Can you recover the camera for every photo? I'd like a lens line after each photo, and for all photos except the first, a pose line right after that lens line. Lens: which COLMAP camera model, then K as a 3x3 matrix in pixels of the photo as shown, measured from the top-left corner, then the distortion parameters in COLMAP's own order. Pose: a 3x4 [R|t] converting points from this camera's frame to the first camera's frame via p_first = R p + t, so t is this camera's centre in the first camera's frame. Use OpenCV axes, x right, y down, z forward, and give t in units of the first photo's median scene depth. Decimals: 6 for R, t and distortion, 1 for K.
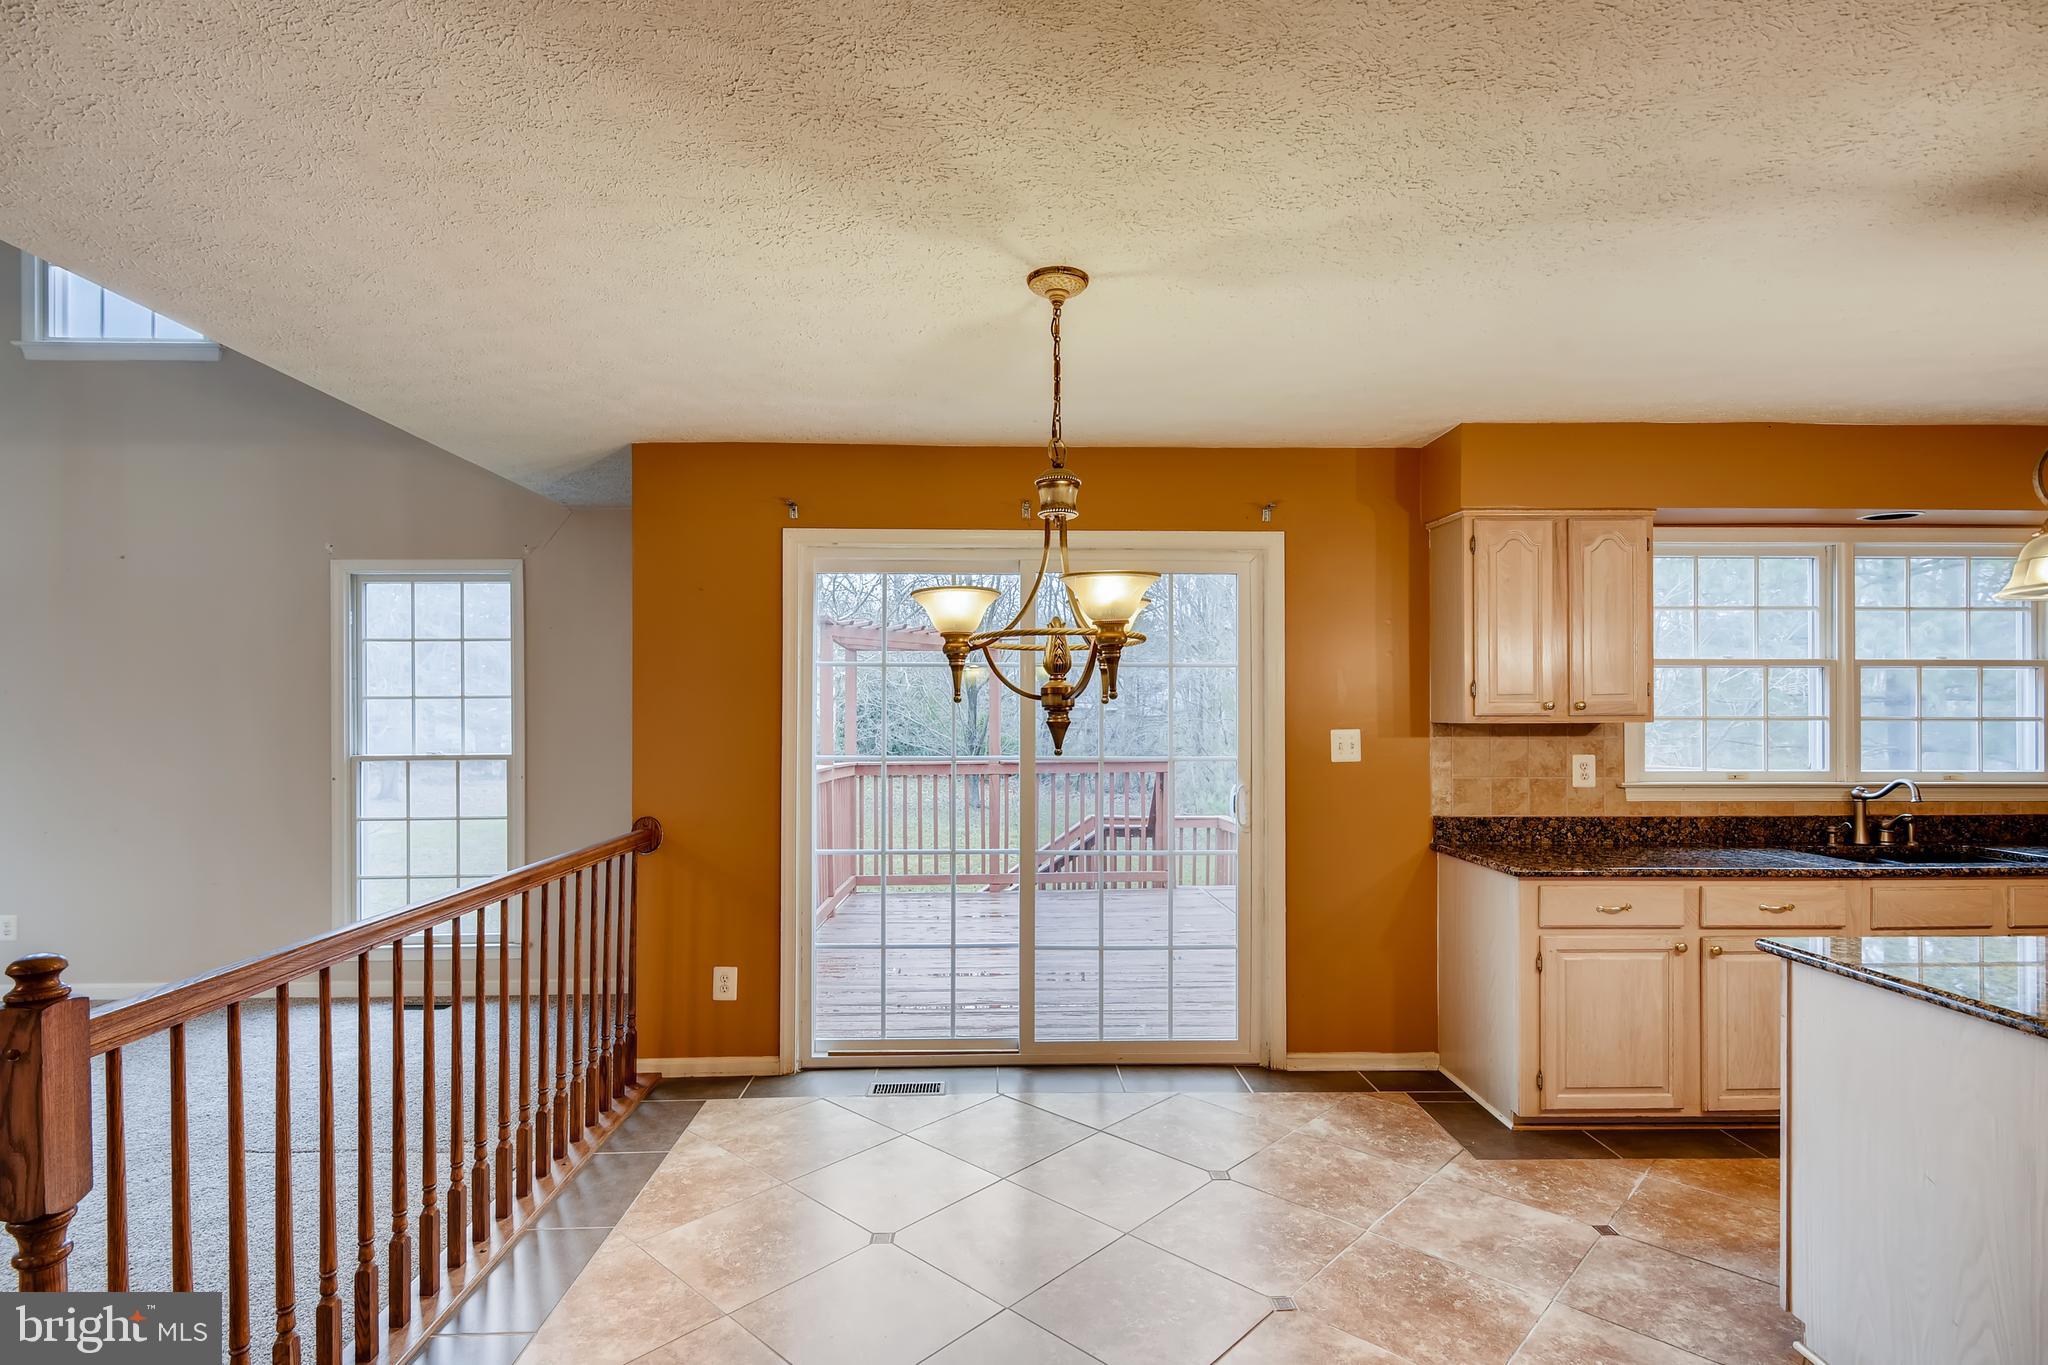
lens RADIAL K [[1012.9, 0, 1046.0], [0, 1012.9, 709.4], [0, 0, 1]] dist [0.013601, -0.003193]
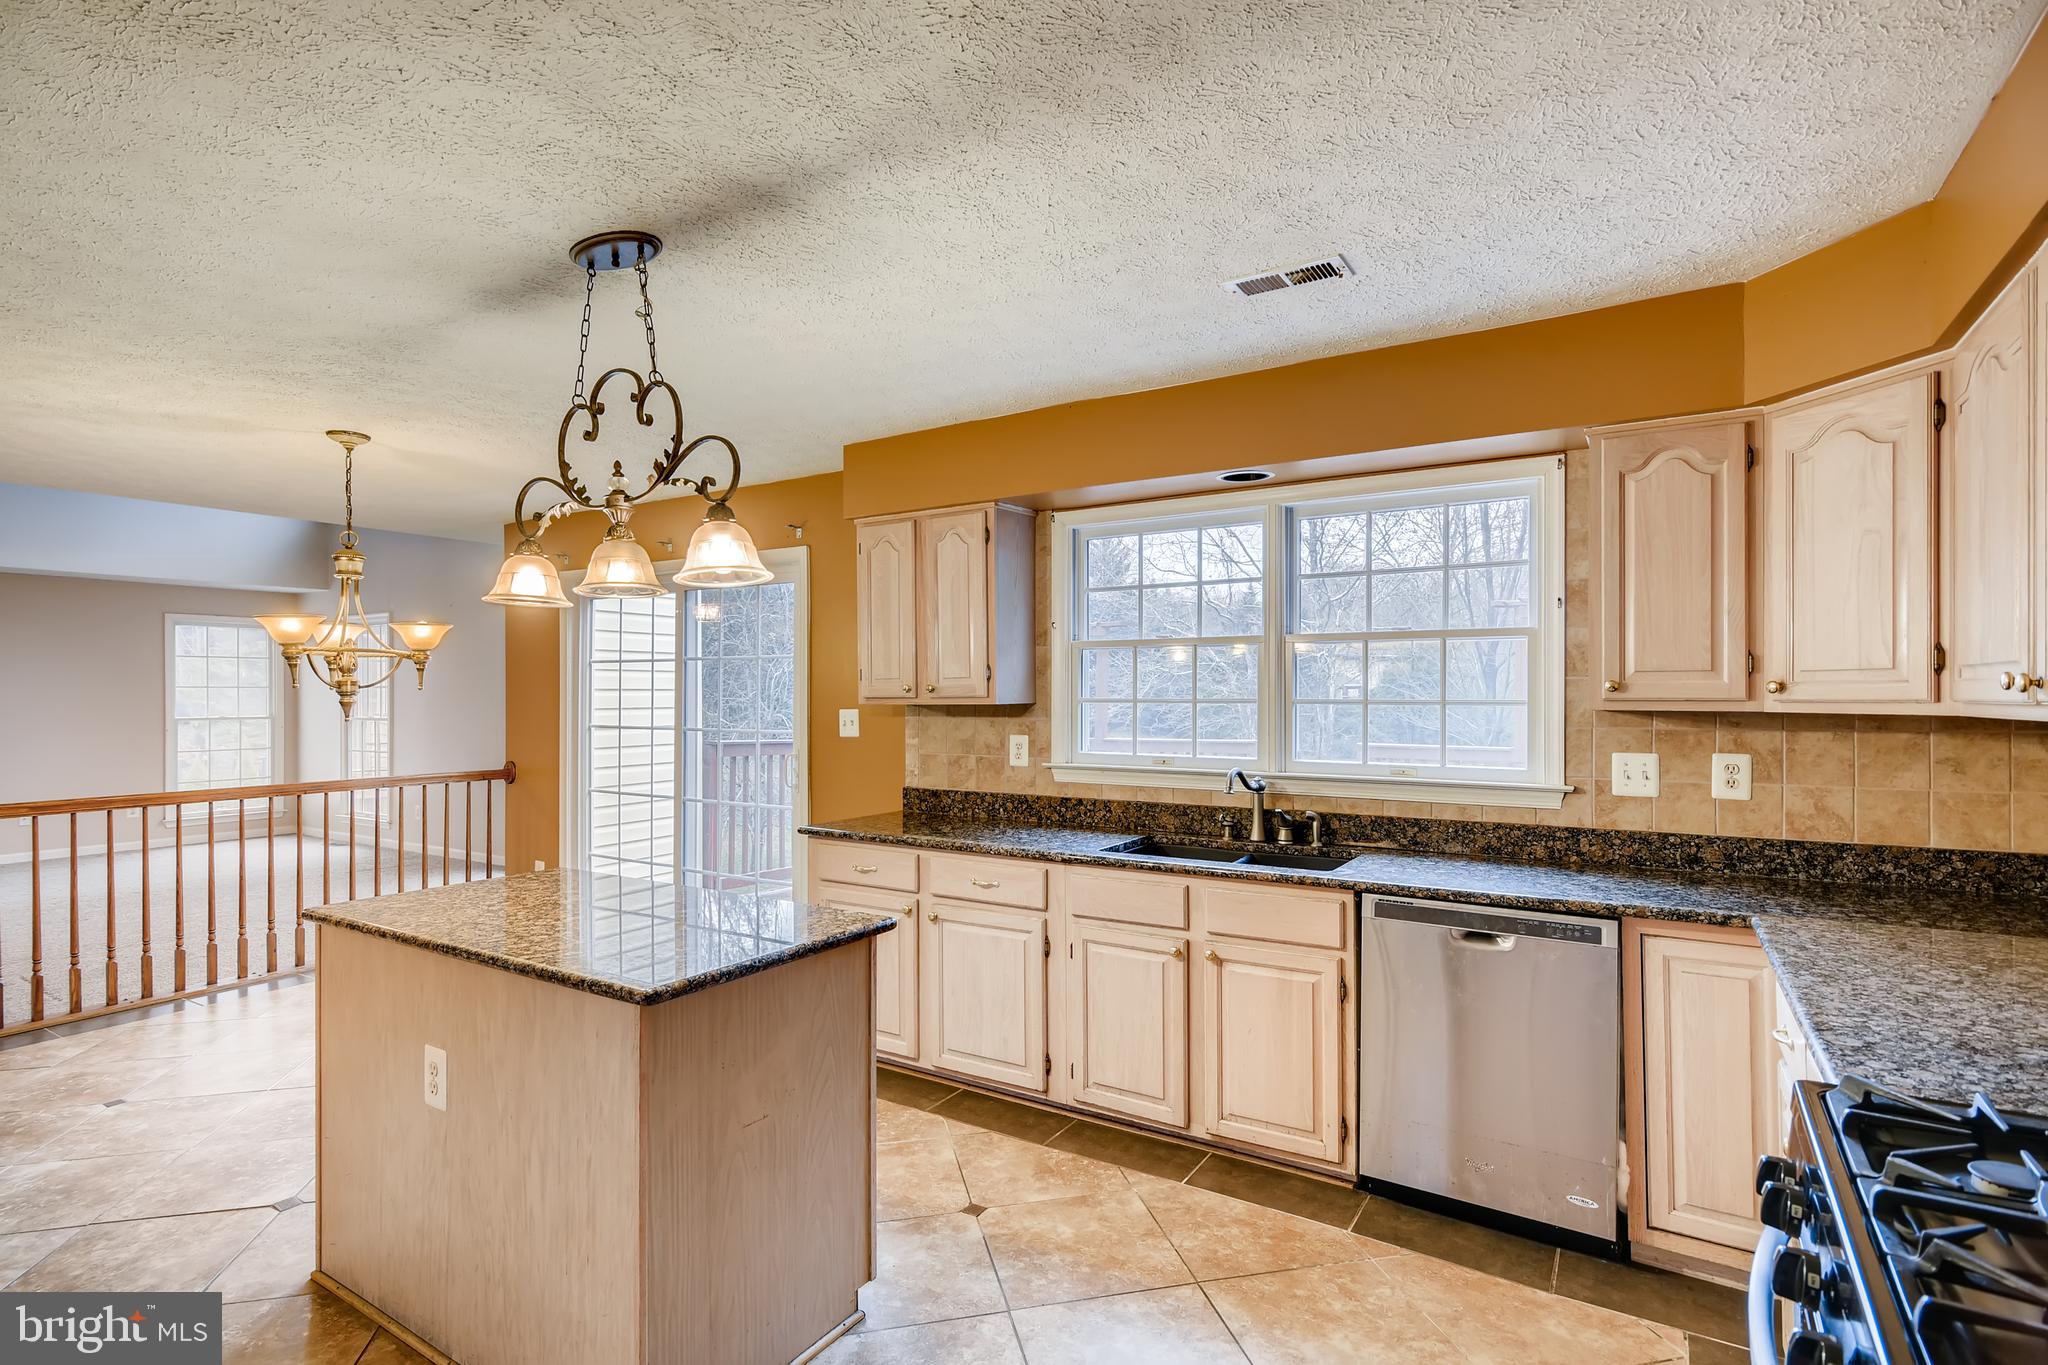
lens RADIAL K [[1012.9, 0, 1071.5], [0, 1012.9, 695.7], [0, 0, 1]] dist [0.013601, -0.003193]
pose [[0.828861, 0.000126, -0.559455, 1.234015], [0.002998, 0.999985, 0.004668, -0.000578], [0.559447, -0.005546, 0.828848, 0.177564]]
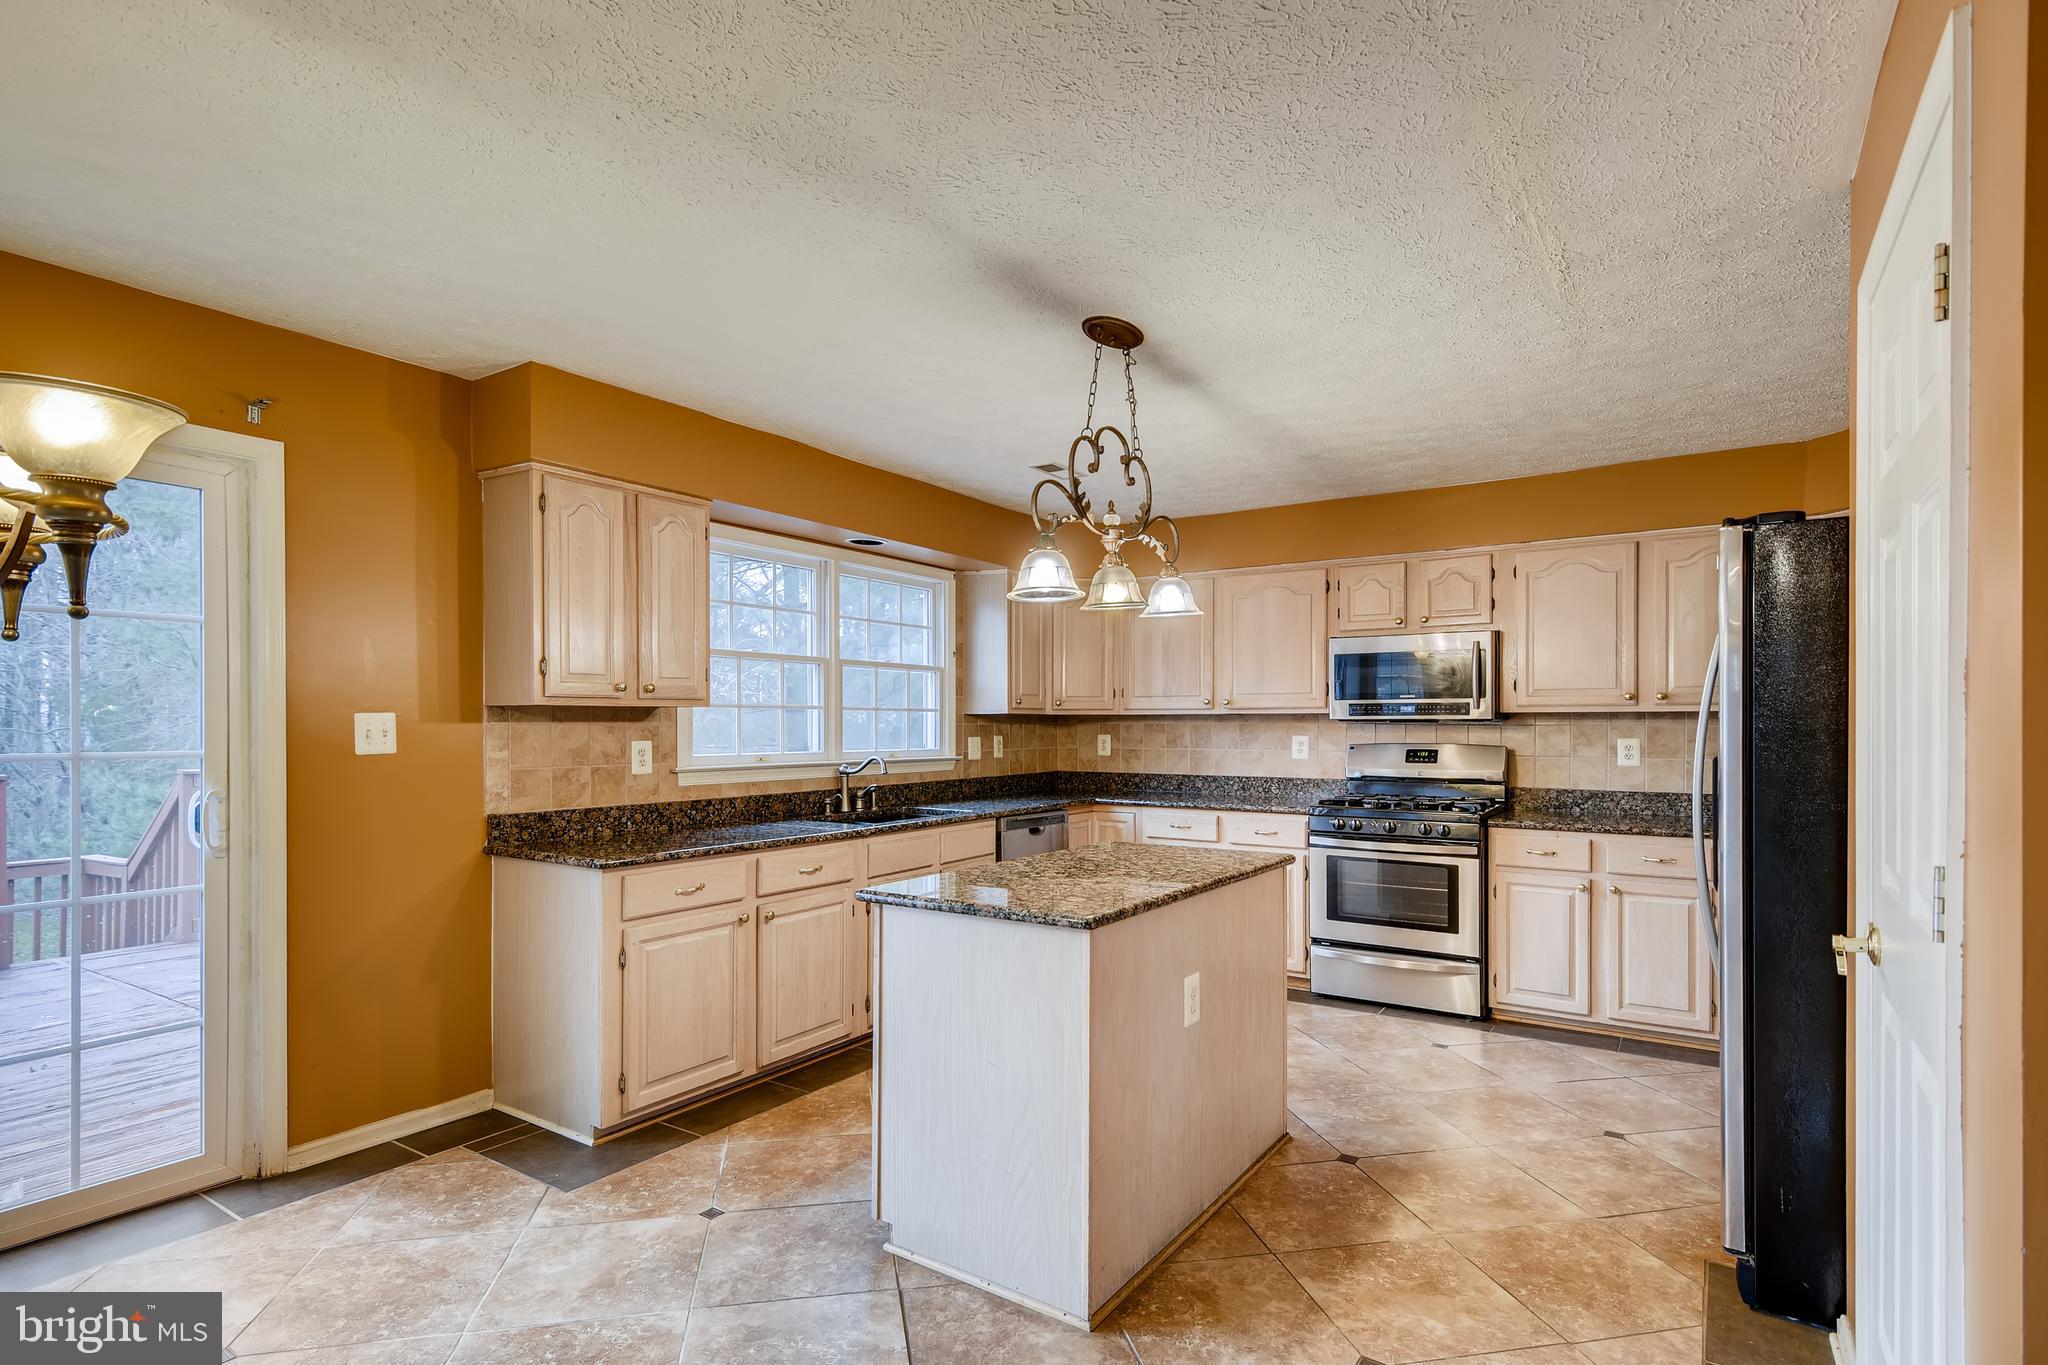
lens RADIAL K [[1012.9, 0, 1011.8], [0, 1012.9, 725.4], [0, 0, 1]] dist [0.013601, -0.003193]
pose [[0.594454, -0.001217, 0.804129, -0.049324], [-0.001480, 0.999996, 0.002607, 0.028316], [-0.804128, -0.002740, 0.594449, 0.138935]]
